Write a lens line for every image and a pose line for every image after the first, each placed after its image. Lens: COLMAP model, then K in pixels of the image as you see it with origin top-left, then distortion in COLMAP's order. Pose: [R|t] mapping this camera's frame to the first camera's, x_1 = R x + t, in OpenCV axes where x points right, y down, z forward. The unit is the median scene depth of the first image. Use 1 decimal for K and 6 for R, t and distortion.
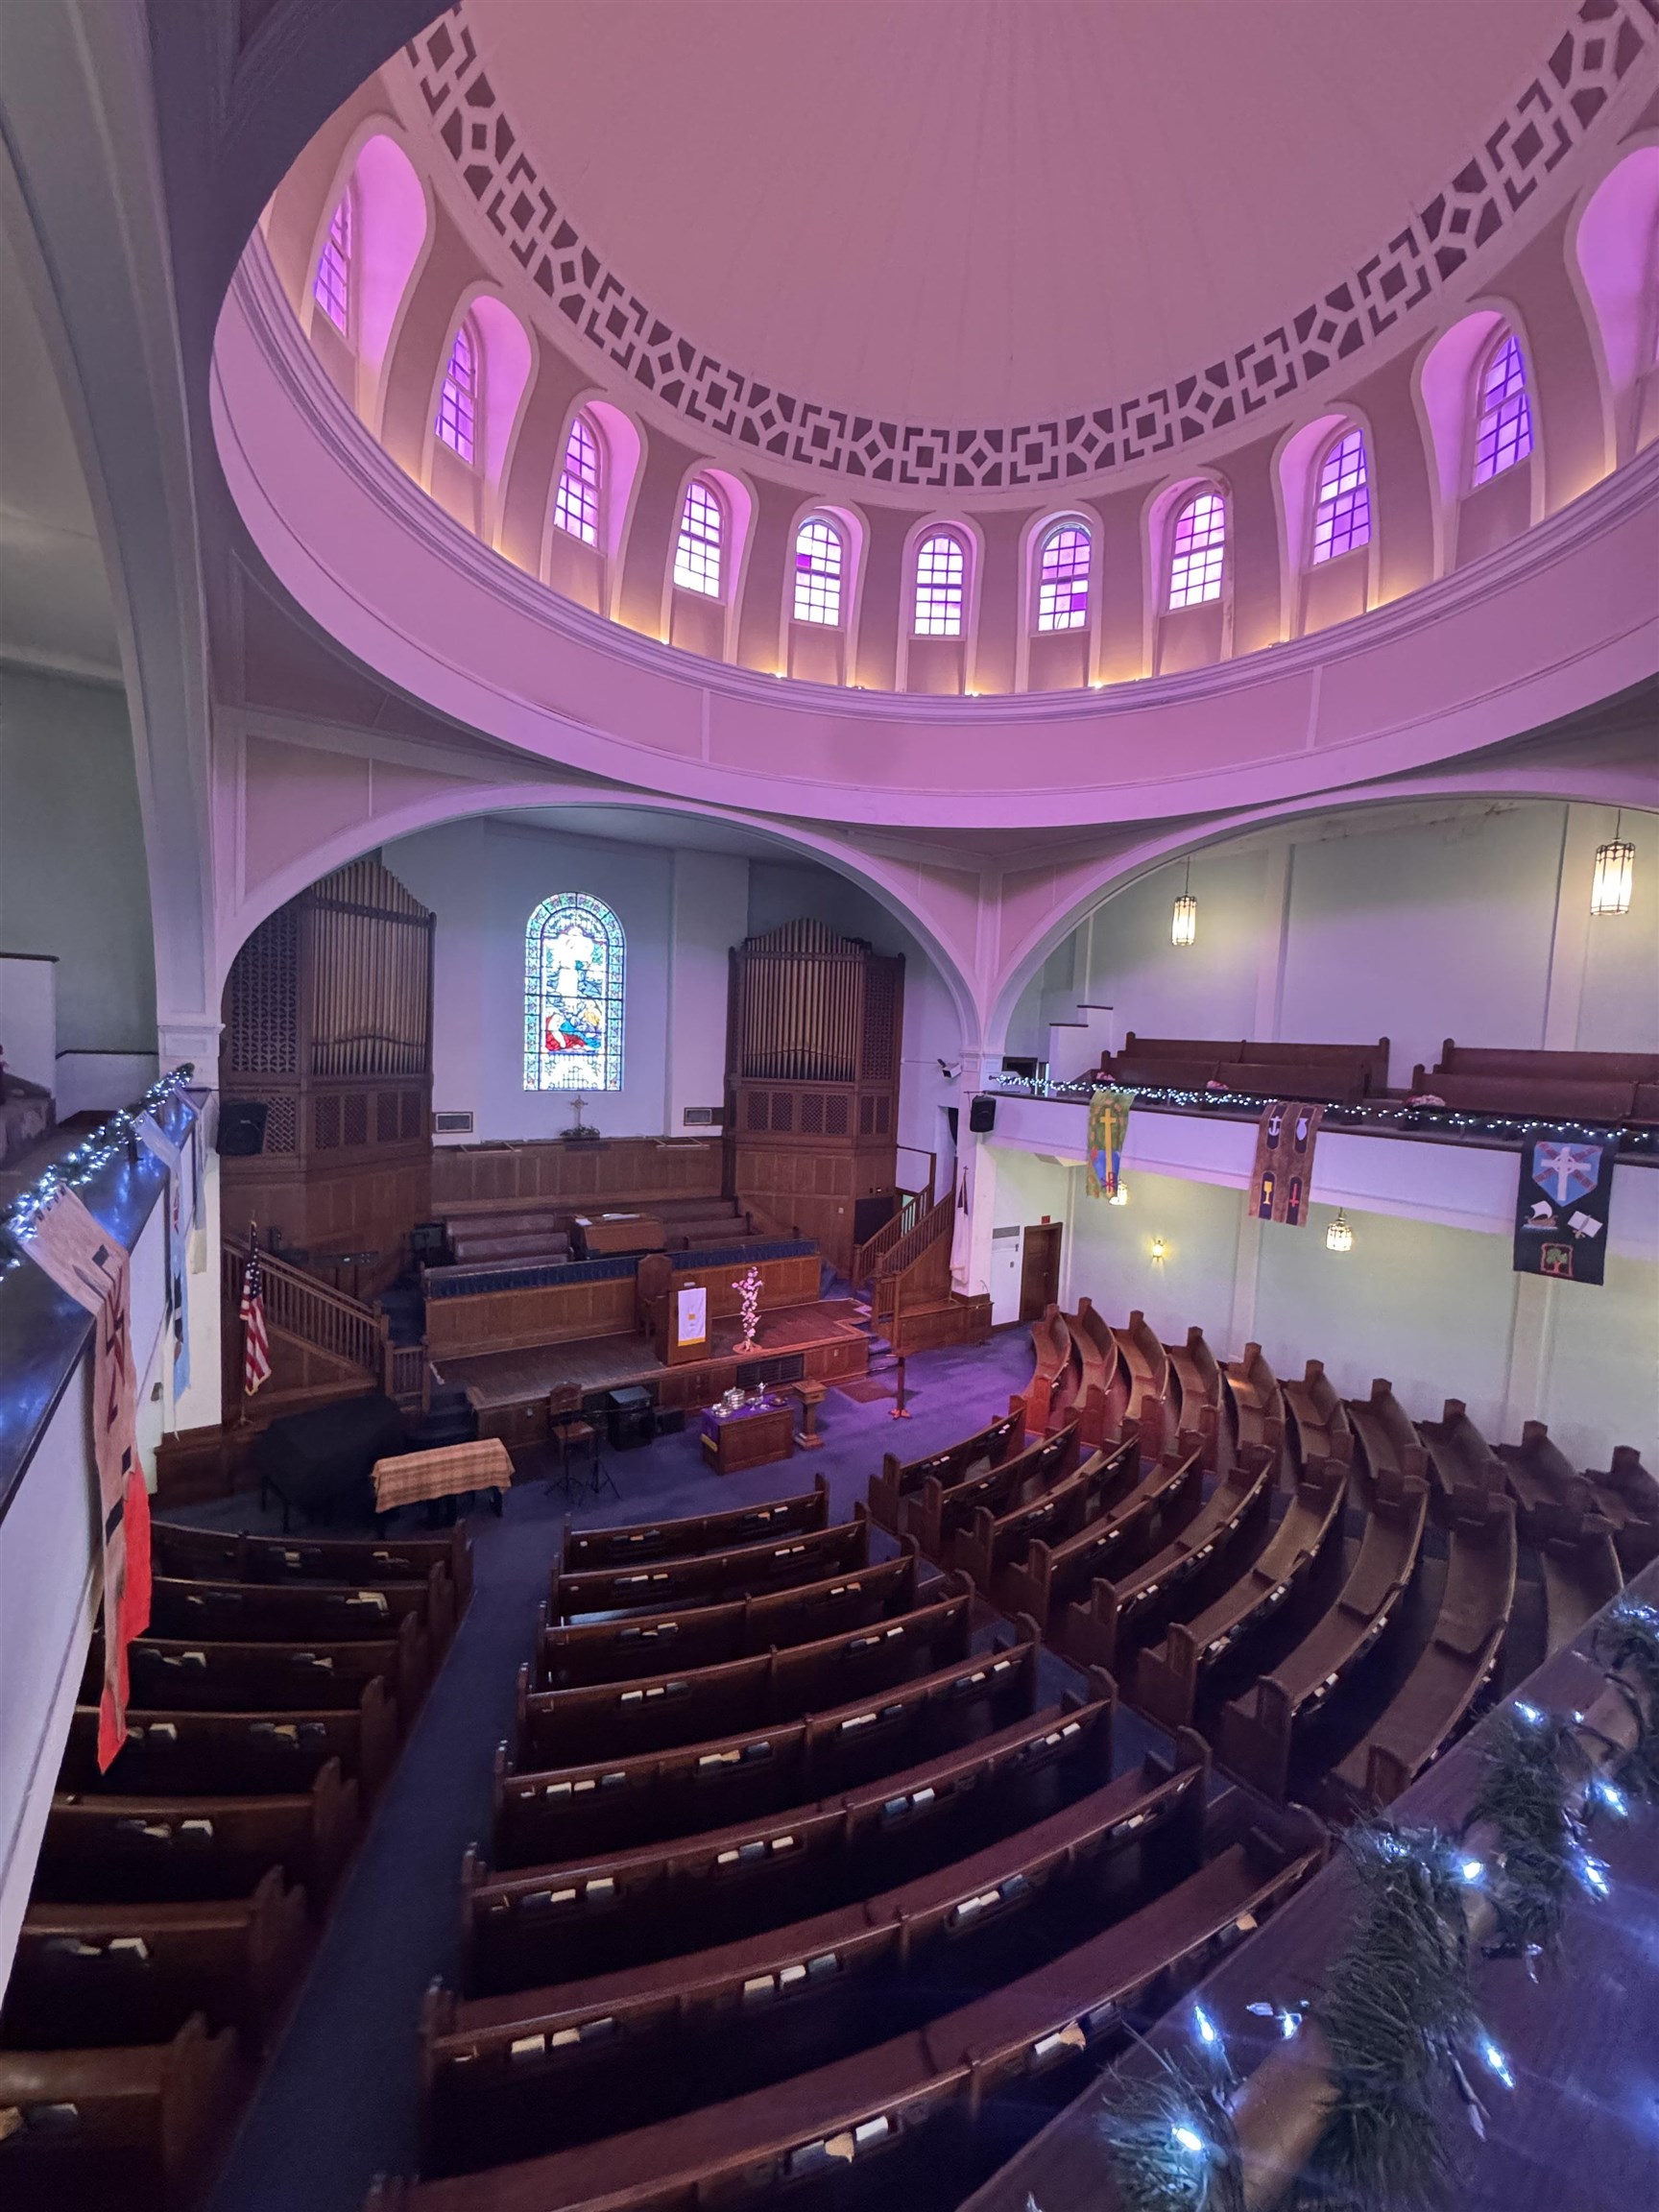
lens RADIAL K [[883.7, 0, 834.7], [0, 883.7, 1104.2], [0, 0, 1]] dist [-0.001072, 0.000403]
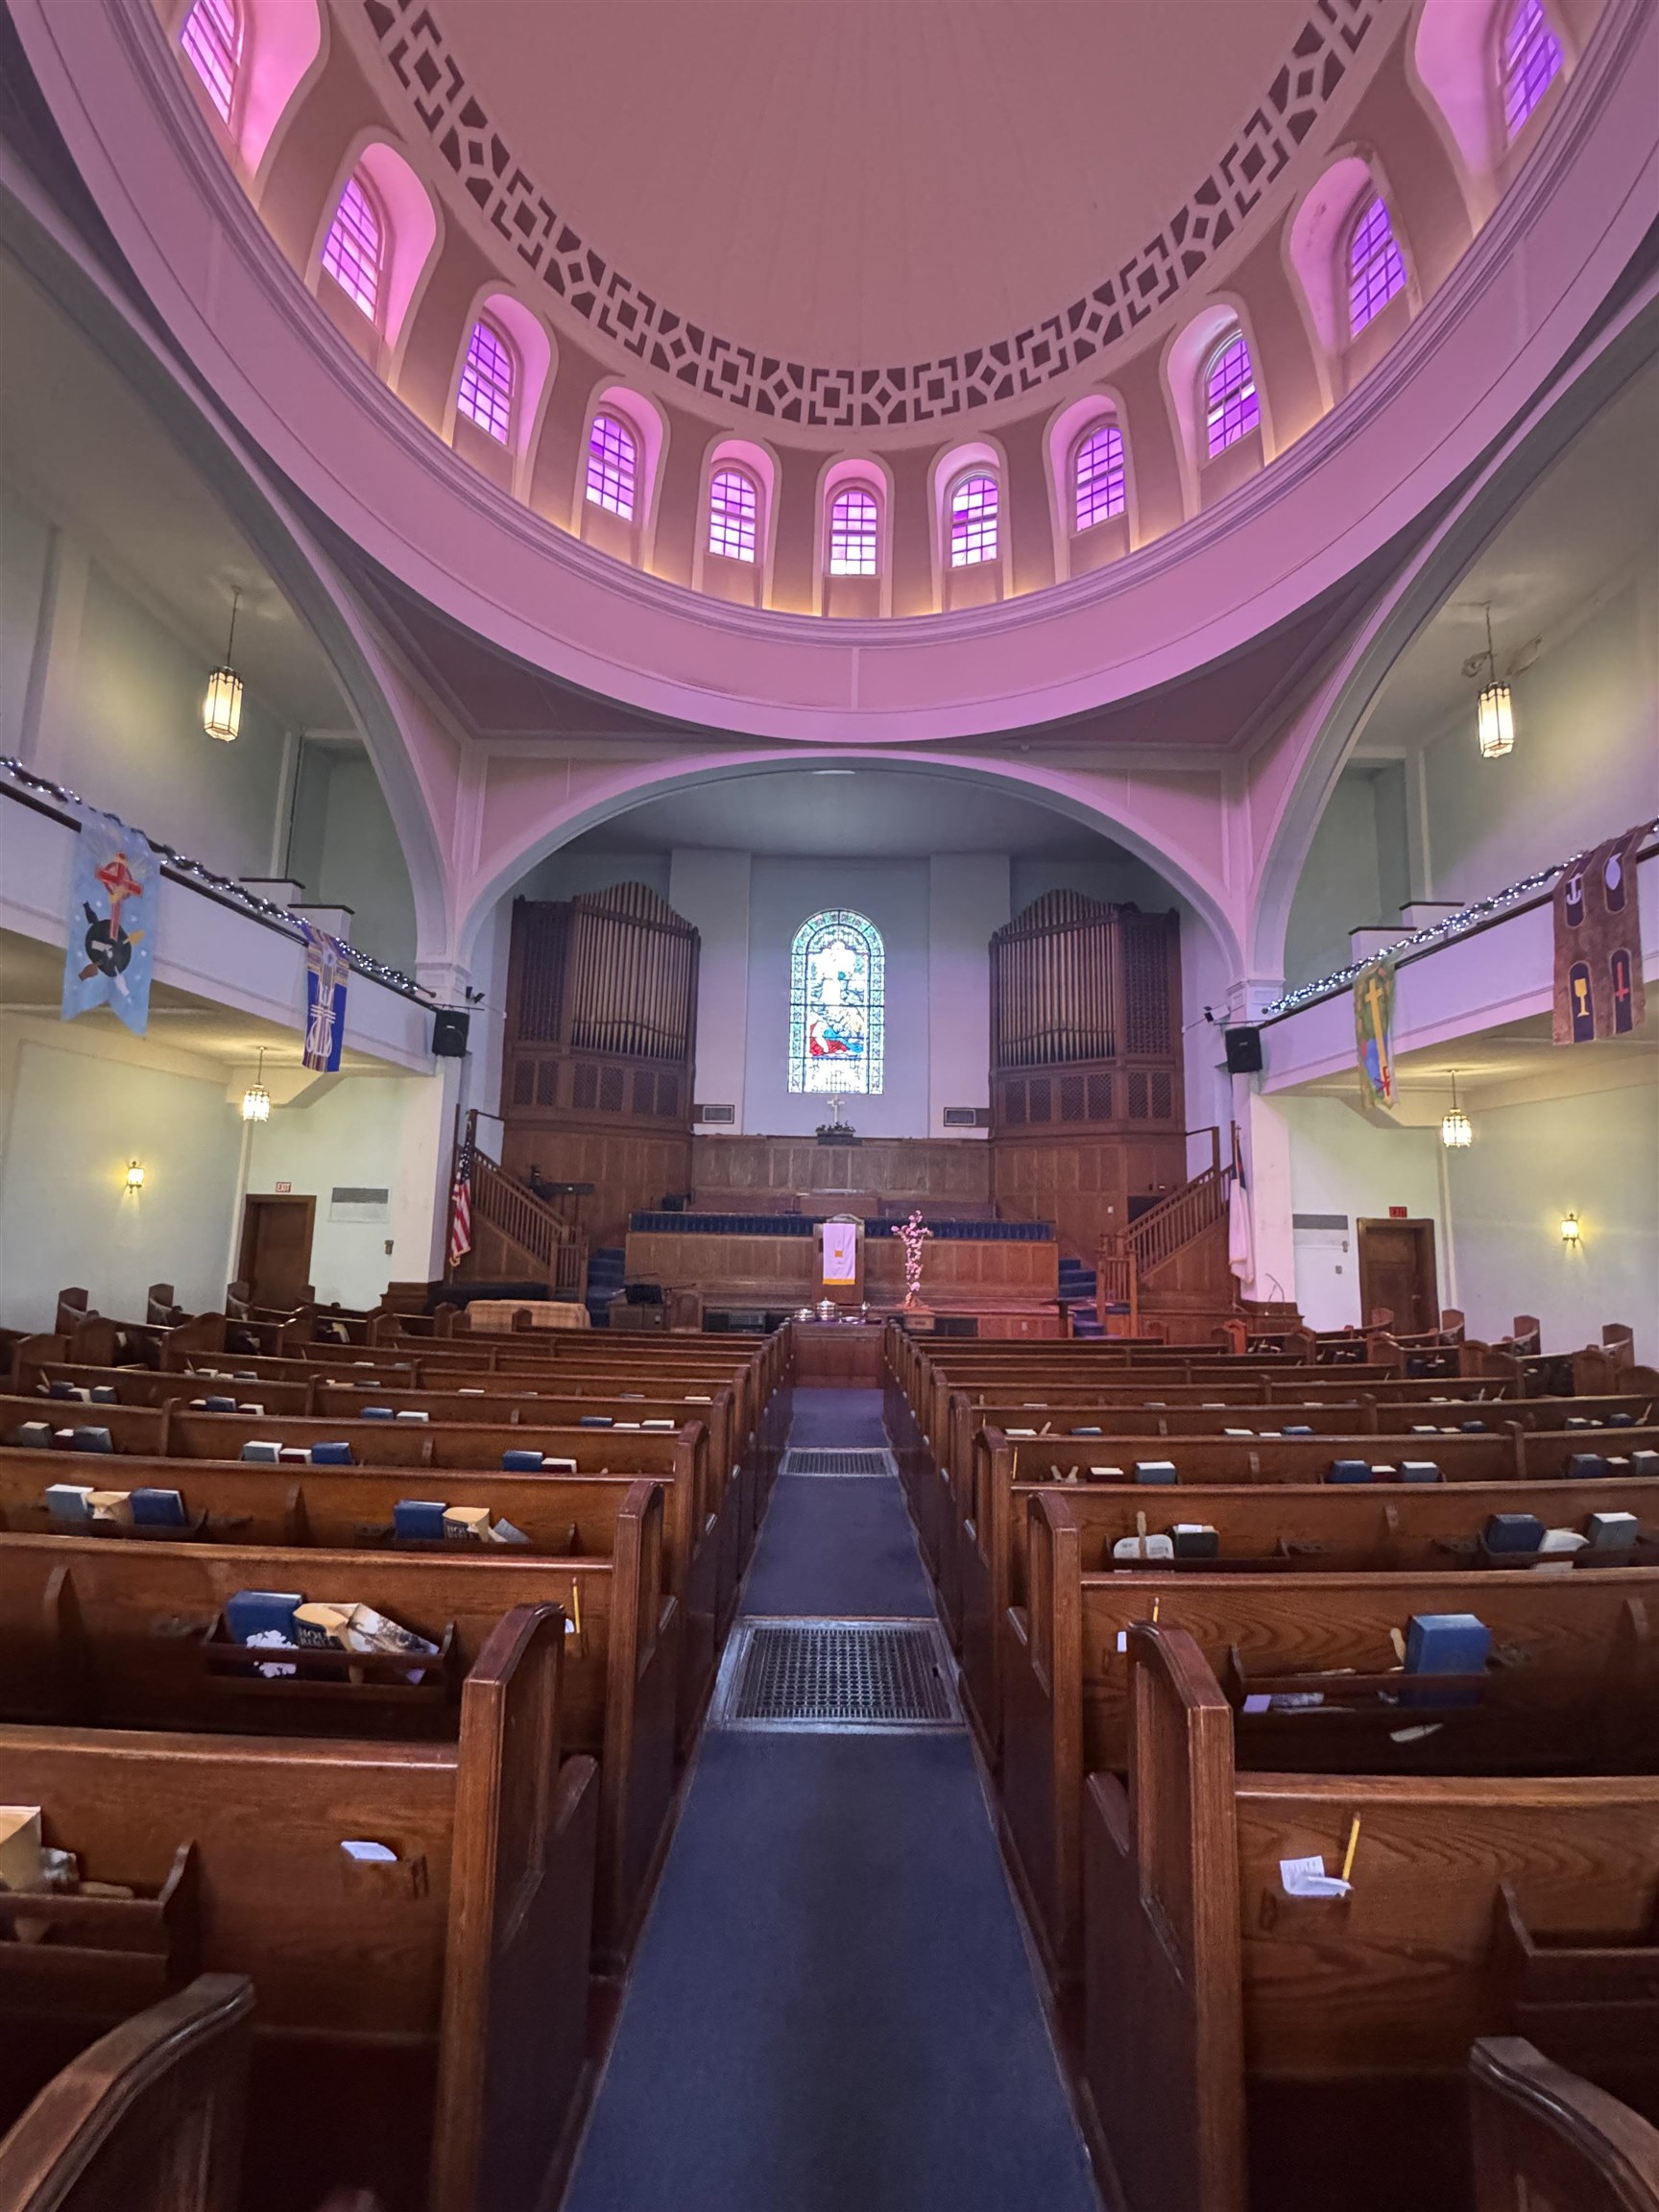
lens RADIAL K [[883.7, 0, 834.7], [0, 883.7, 1104.2], [0, 0, 1]] dist [-0.001072, 0.000403]
pose [[0.830140, -0.093659, -0.549633, 0.273453], [-0.028117, 0.977503, -0.209037, 0.216285], [0.556846, 0.188984, 0.808831, 0.172381]]
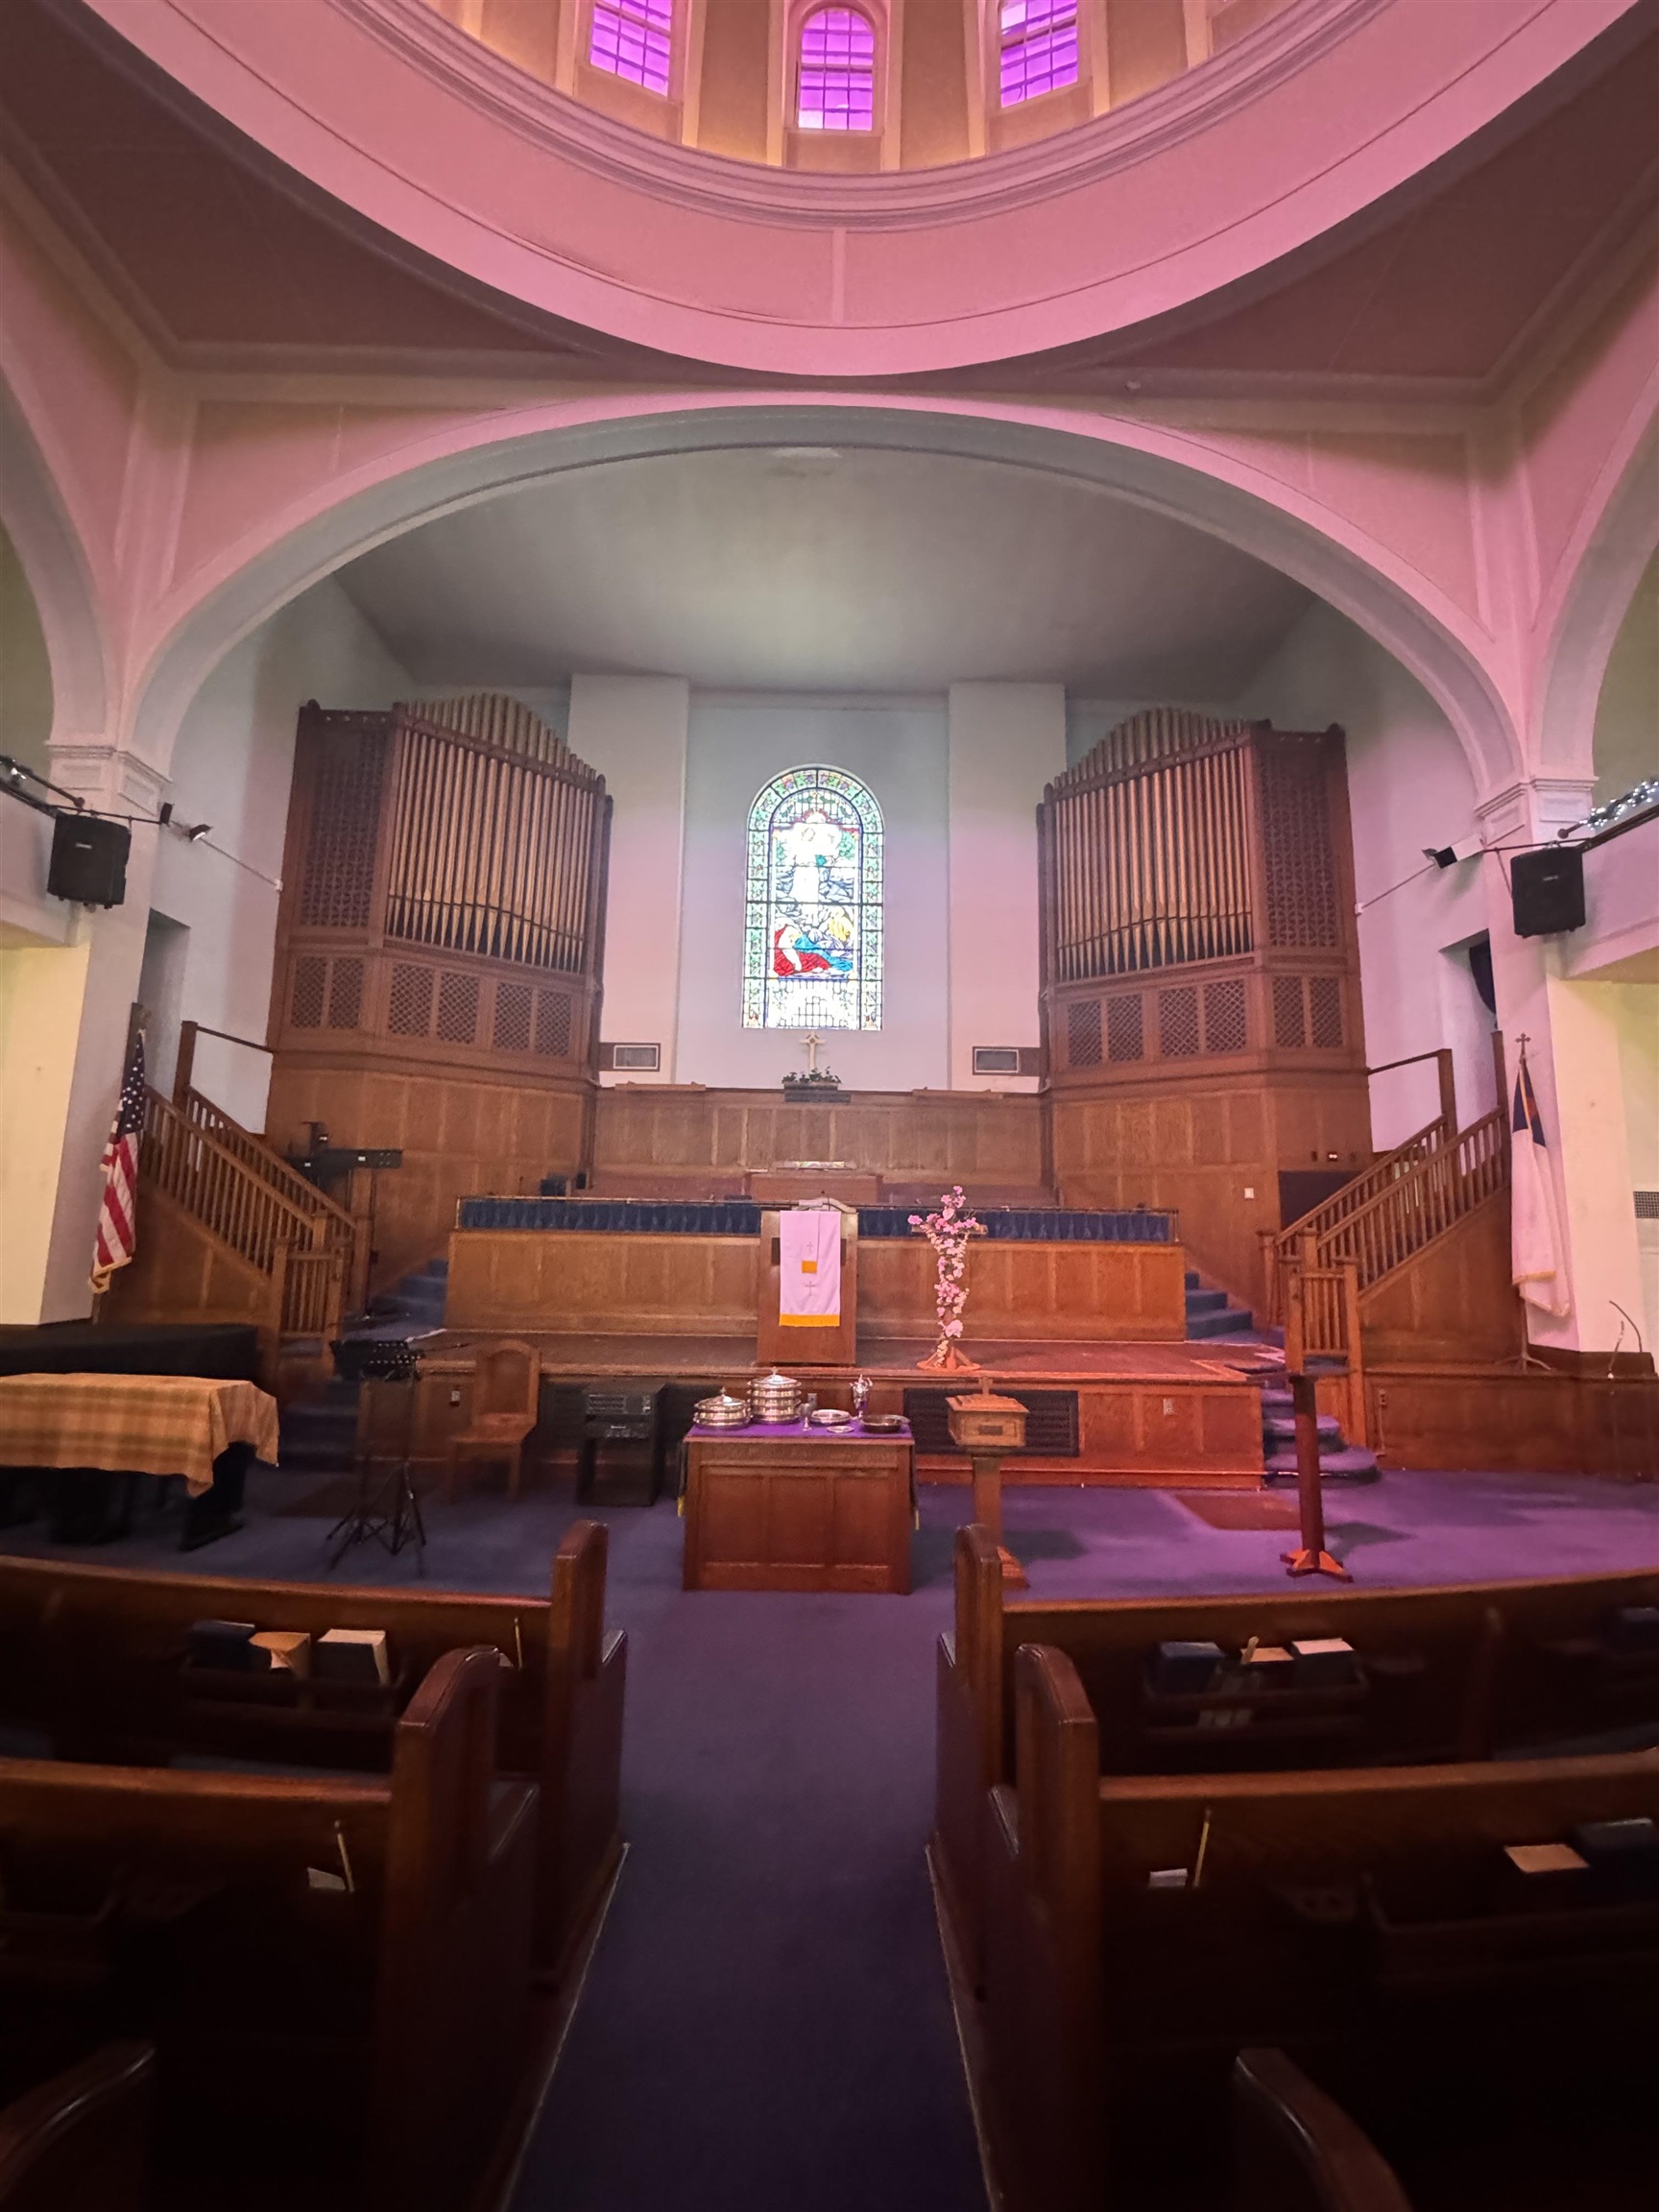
lens RADIAL K [[883.7, 0, 834.7], [0, 883.7, 1104.2], [0, 0, 1]] dist [-0.001072, 0.000403]
pose [[0.838305, -0.099555, -0.536034, 0.091846], [-0.023076, 0.975826, -0.217326, 0.198815], [0.544713, 0.194555, 0.815743, 0.456909]]
